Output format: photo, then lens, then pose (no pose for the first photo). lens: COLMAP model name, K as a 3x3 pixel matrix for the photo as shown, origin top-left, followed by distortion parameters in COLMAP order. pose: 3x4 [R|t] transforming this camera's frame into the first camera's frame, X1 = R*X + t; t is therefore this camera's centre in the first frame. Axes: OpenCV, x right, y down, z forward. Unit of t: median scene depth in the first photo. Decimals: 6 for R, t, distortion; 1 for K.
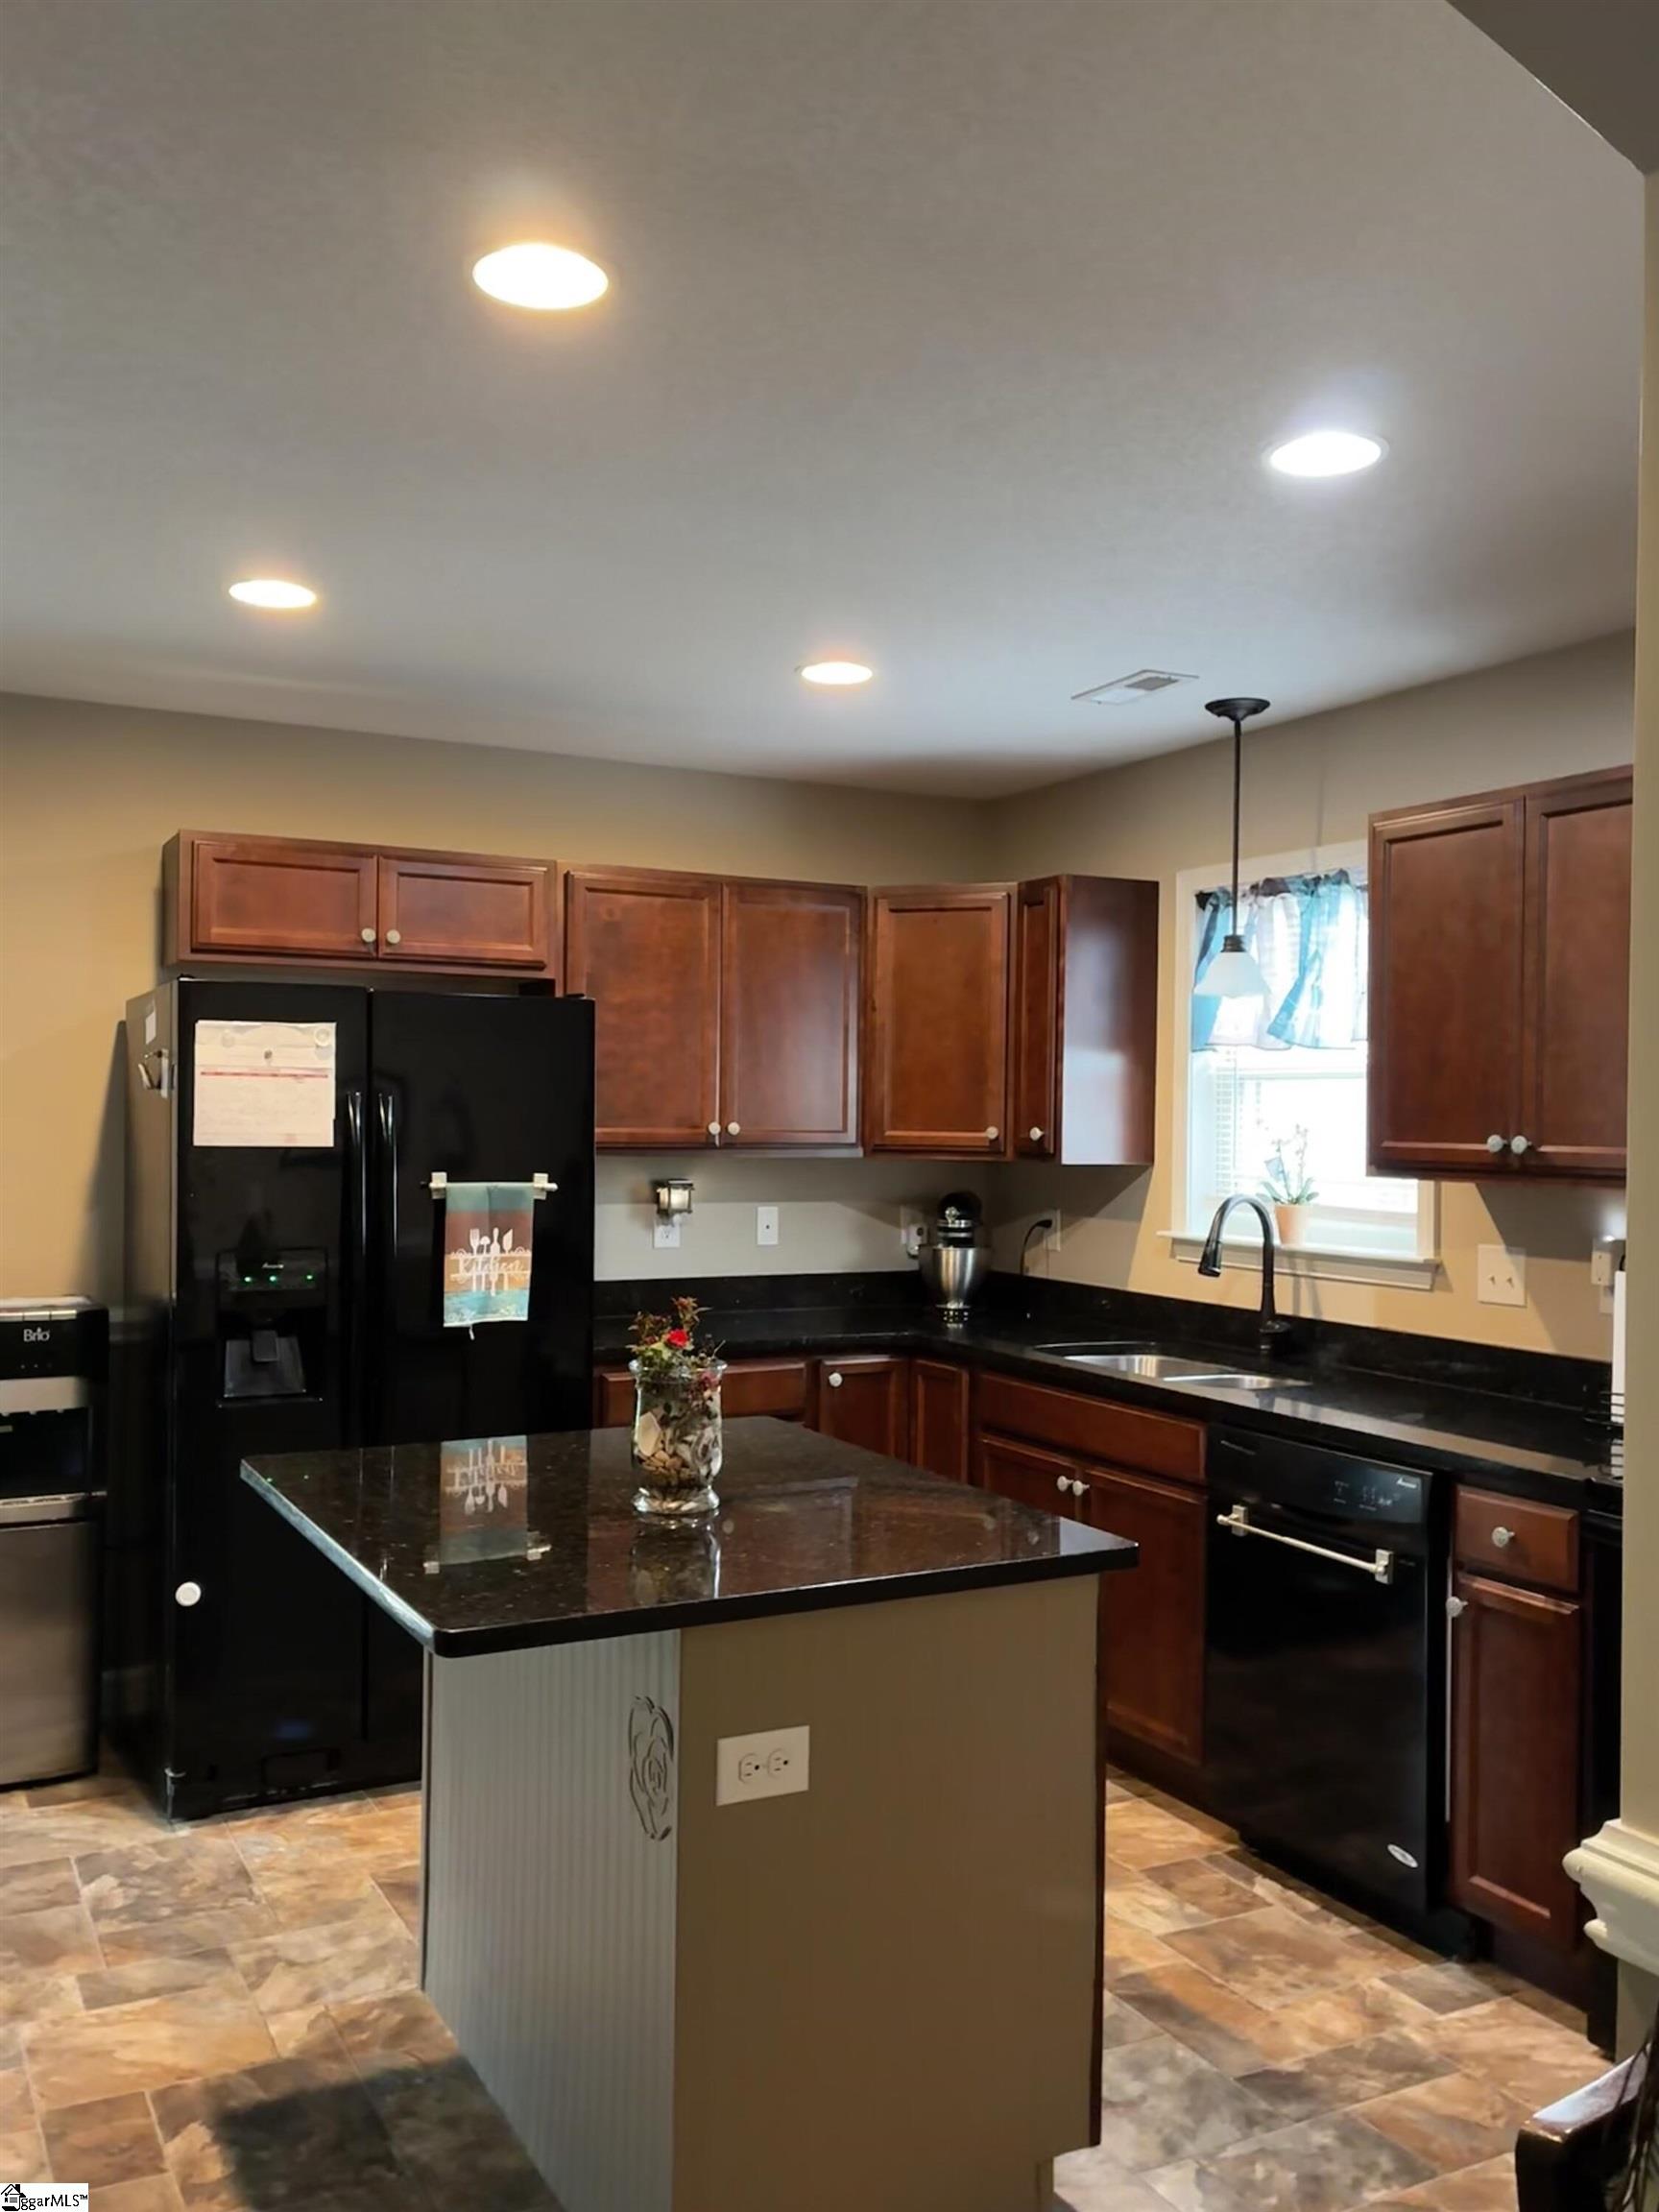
lens RADIAL K [[1840.5, 0, 829.5], [0, 1840.5, 1106.0], [0, 0, 1]] dist [0.068807, -0.082175]
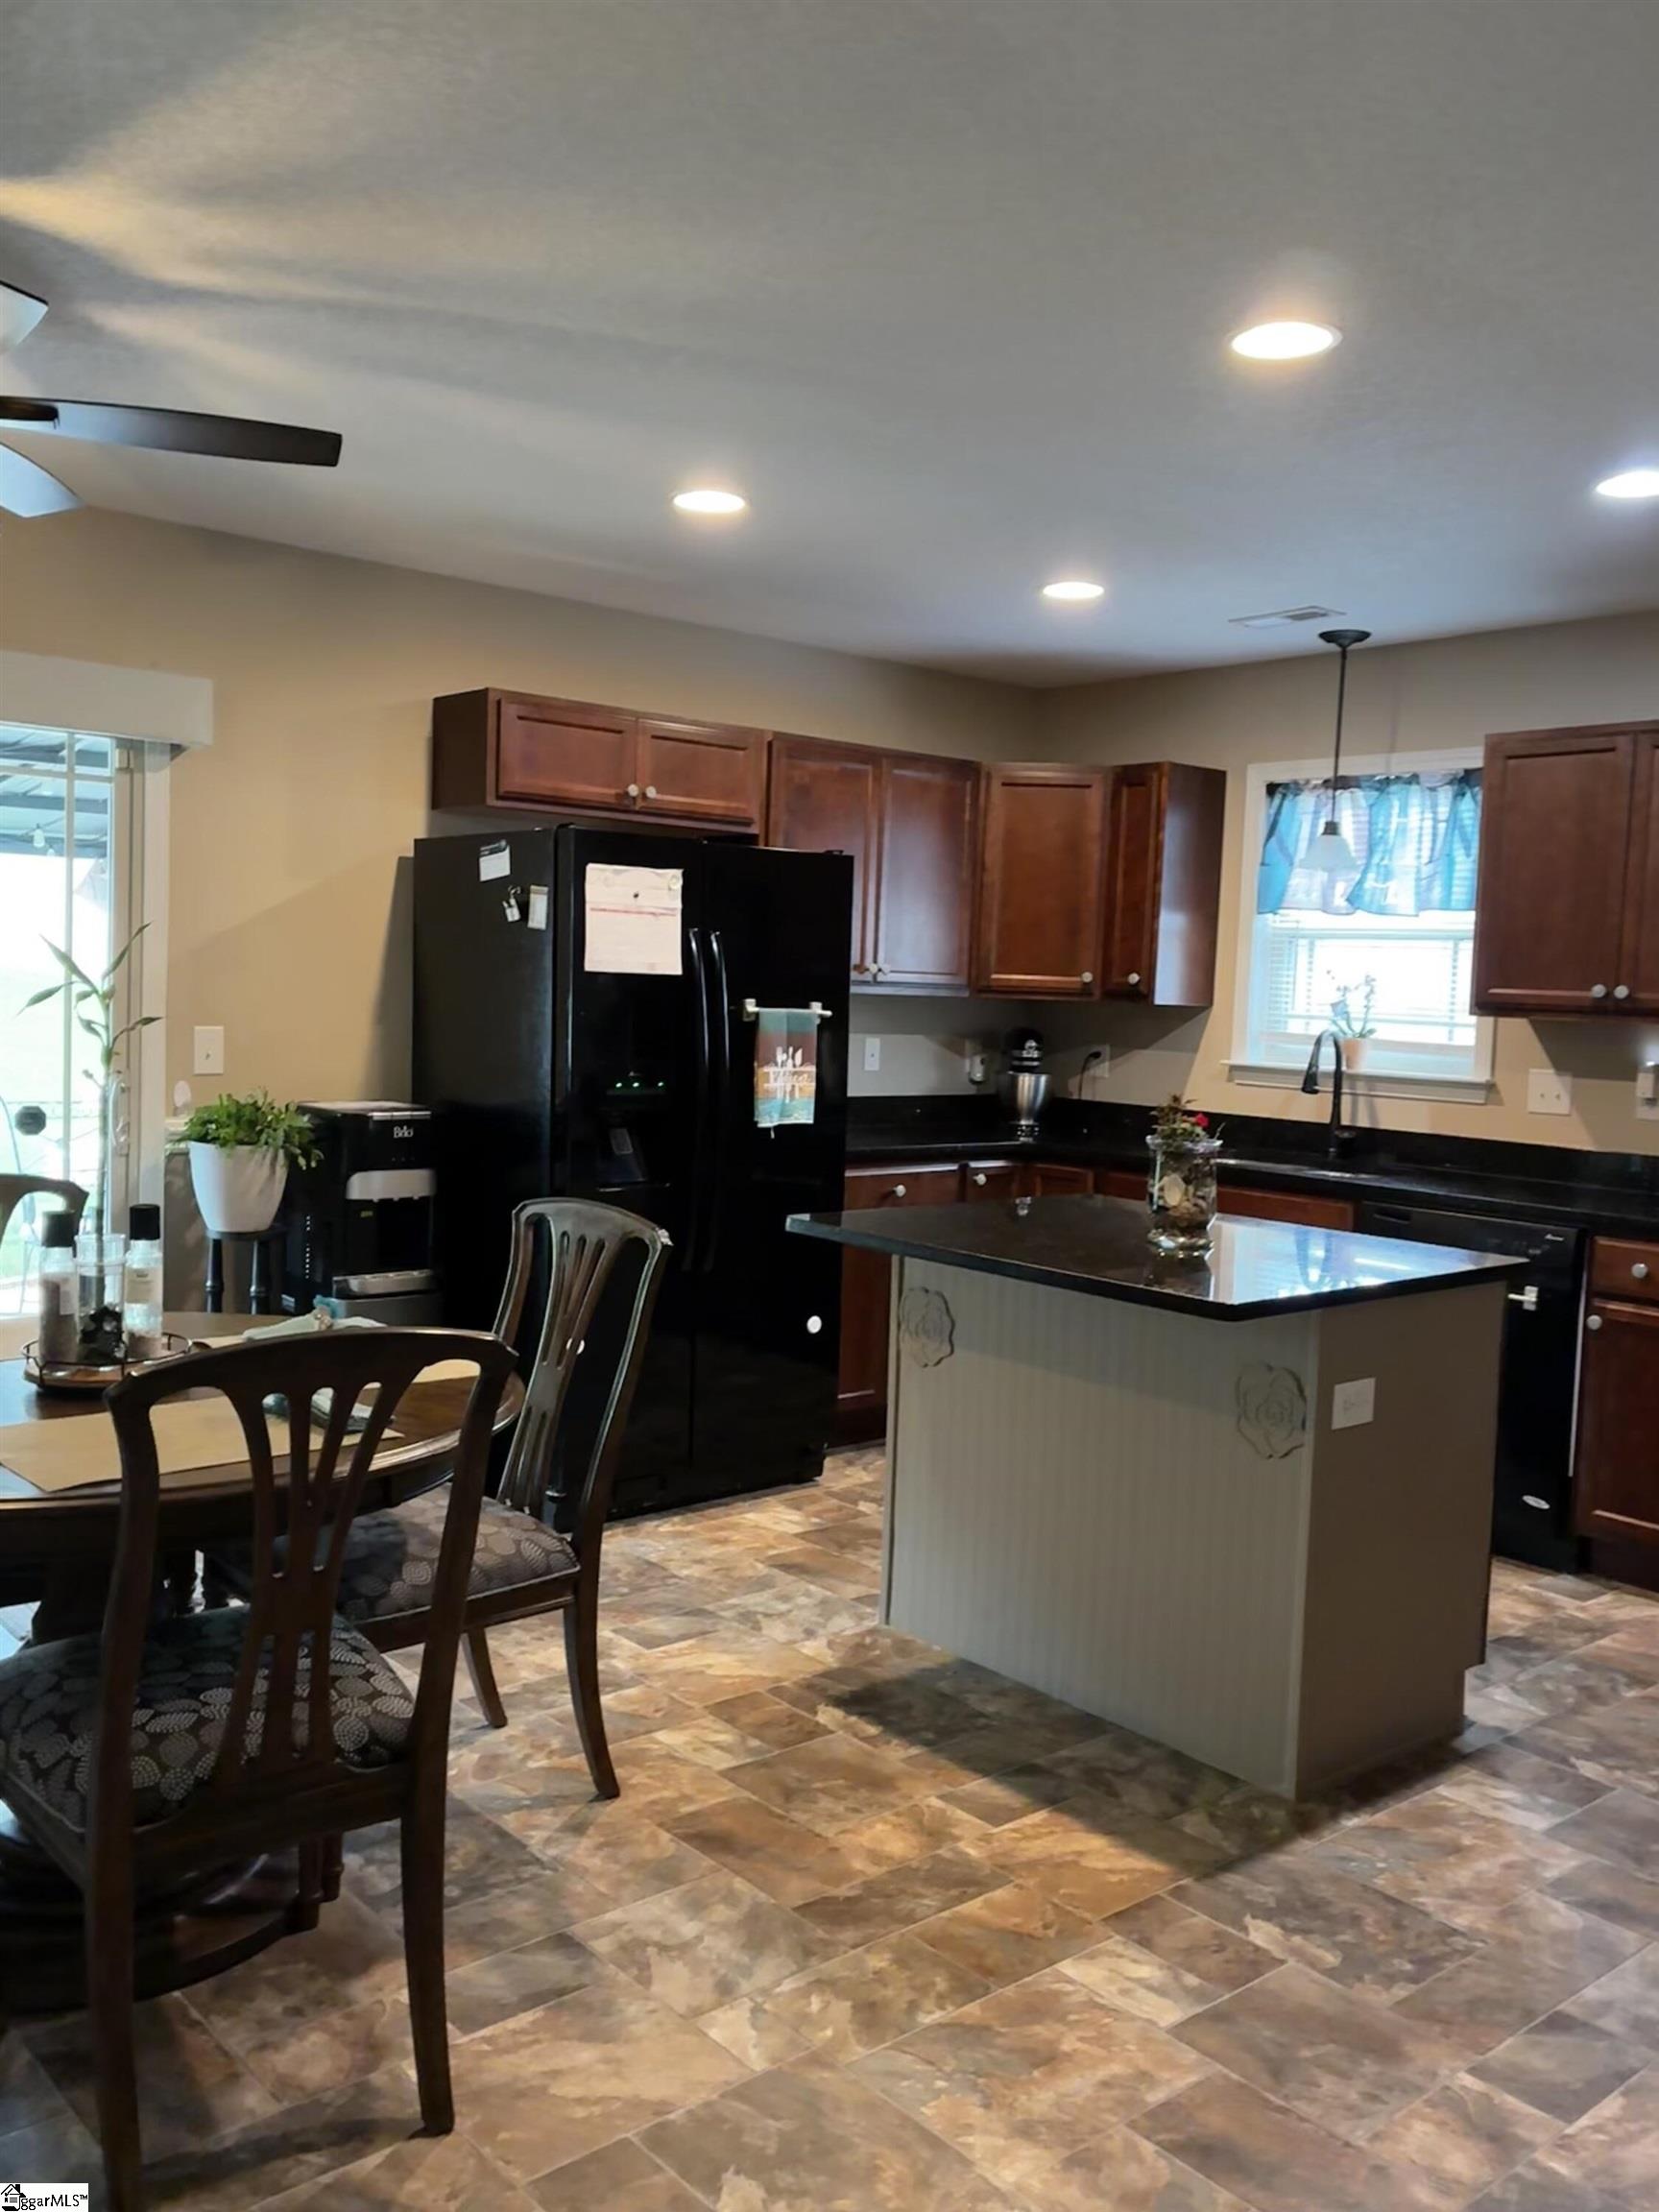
lens RADIAL K [[1840.5, 0, 829.5], [0, 1840.5, 1106.0], [0, 0, 1]] dist [0.068807, -0.082175]
pose [[0.973432, 0.007767, 0.228846, -0.424913], [-0.026109, 0.996671, 0.077232, 0.011776], [-0.227485, -0.081155, 0.970394, -0.163526]]
